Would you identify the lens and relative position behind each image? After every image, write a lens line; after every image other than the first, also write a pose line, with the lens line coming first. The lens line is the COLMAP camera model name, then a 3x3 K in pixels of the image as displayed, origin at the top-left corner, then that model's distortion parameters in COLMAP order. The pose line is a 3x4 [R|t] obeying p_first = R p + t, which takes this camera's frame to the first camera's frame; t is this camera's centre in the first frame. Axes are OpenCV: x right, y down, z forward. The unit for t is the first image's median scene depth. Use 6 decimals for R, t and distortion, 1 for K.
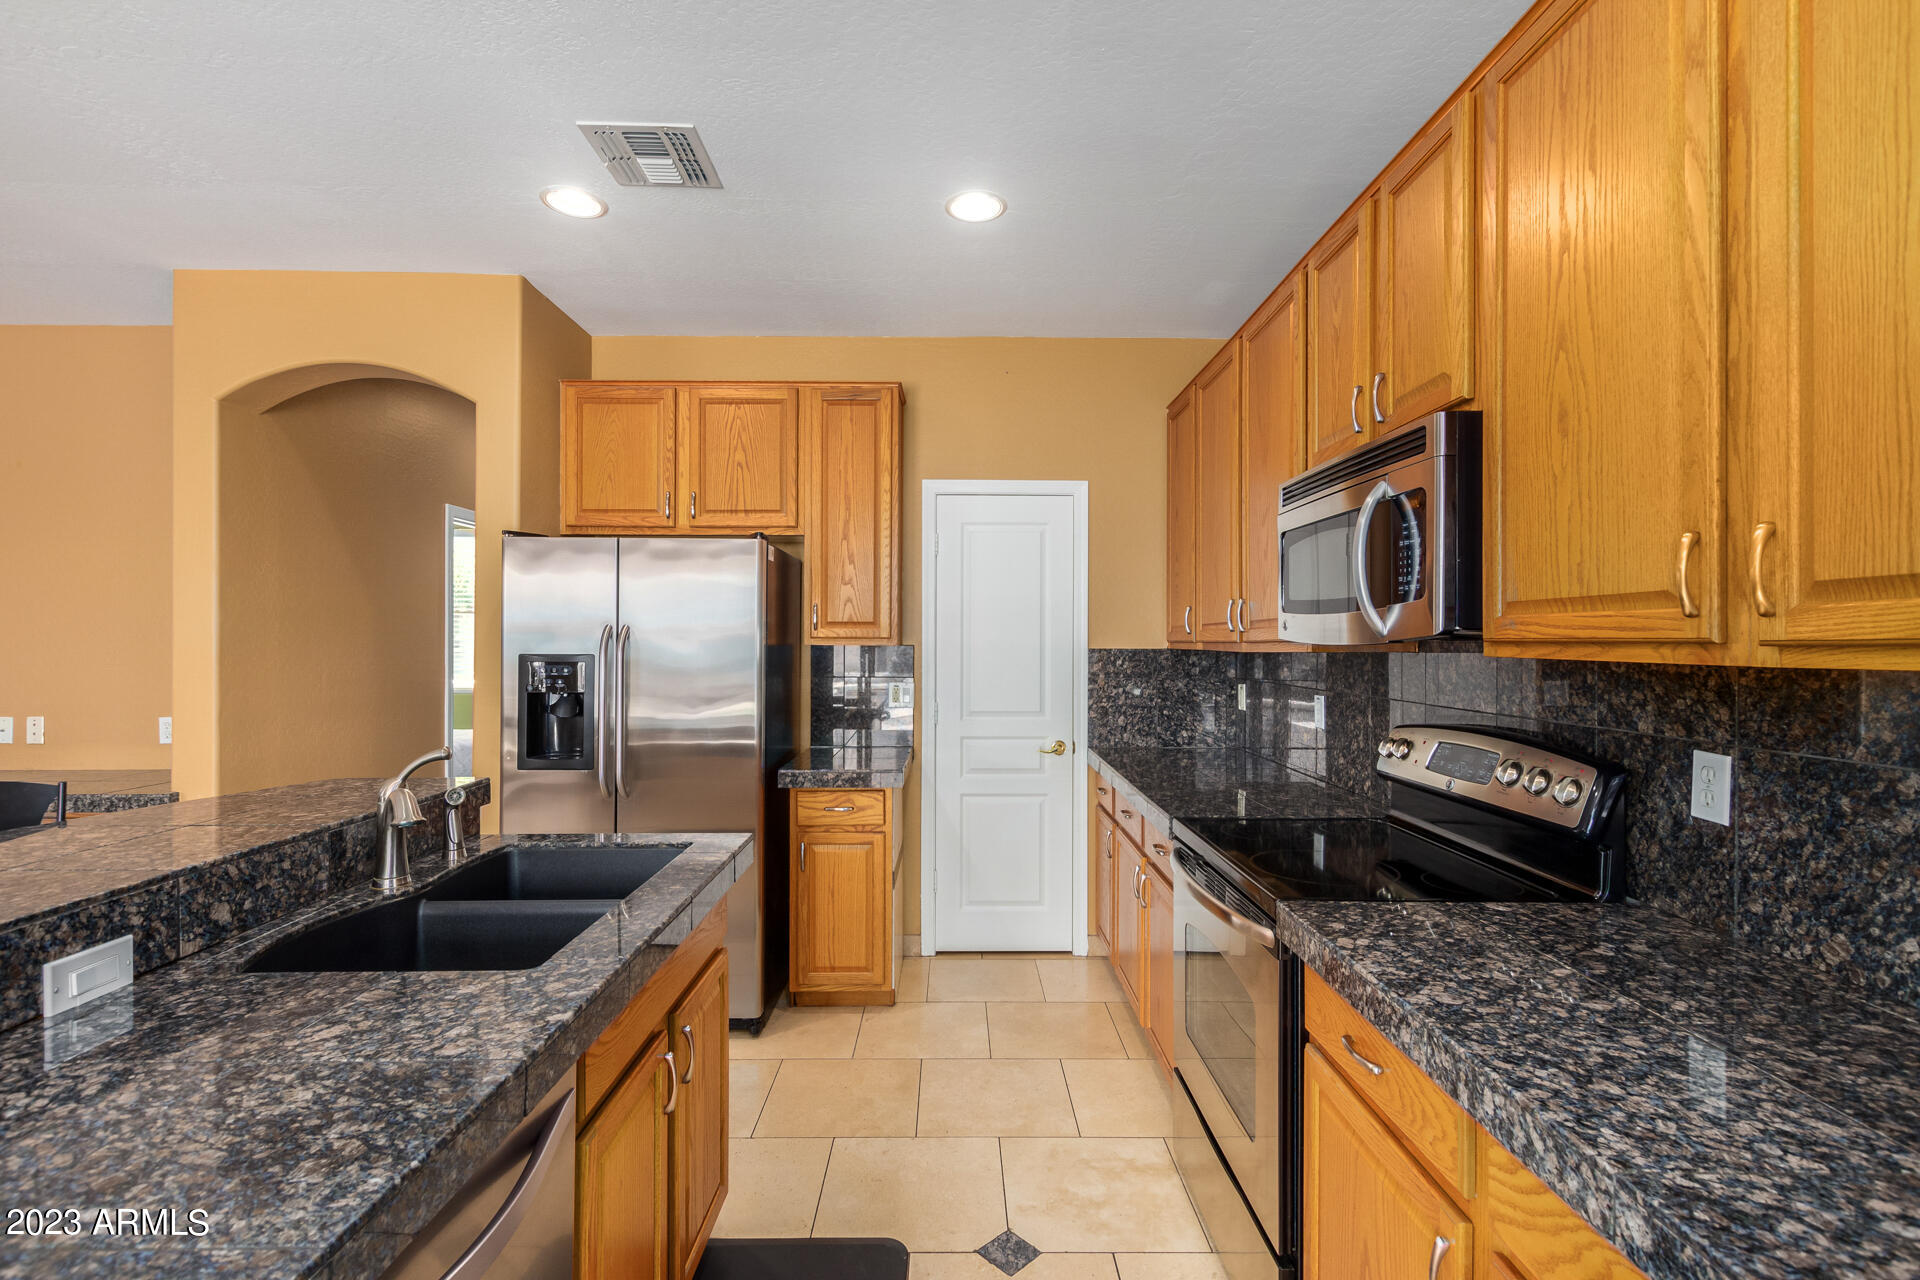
lens RADIAL K [[878.6, 0, 951.3], [0, 878.6, 634.7], [0, 0, 1]] dist [0.010134, -0.003840]
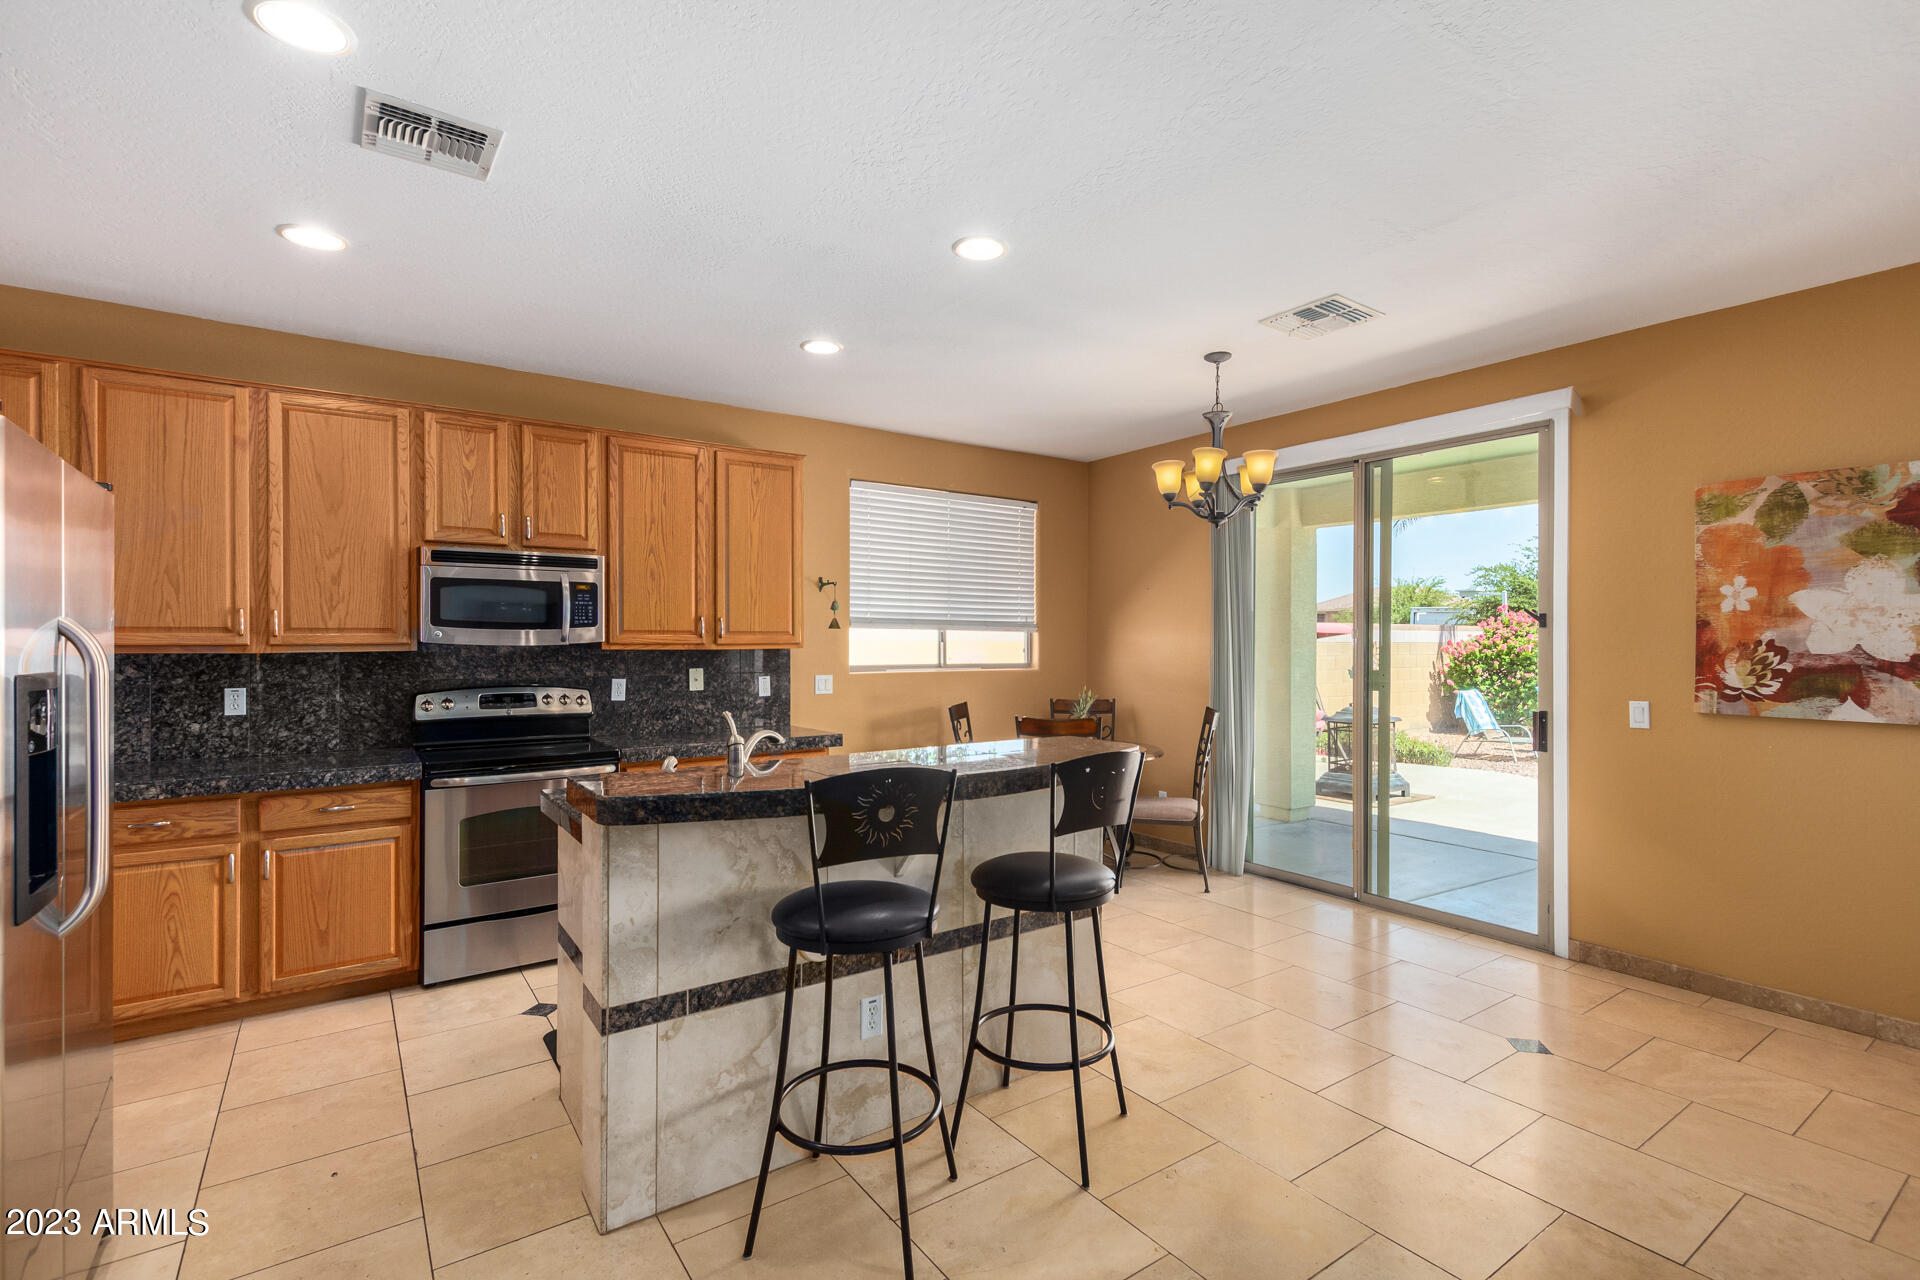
lens RADIAL K [[878.6, 0, 972.5], [0, 878.6, 637.1], [0, 0, 1]] dist [0.010134, -0.003840]
pose [[-0.587467, 0.002472, 0.809244, -1.176294], [-0.007860, 0.999931, -0.008761, 0.001056], [-0.809210, -0.011508, -0.587407, 0.885592]]
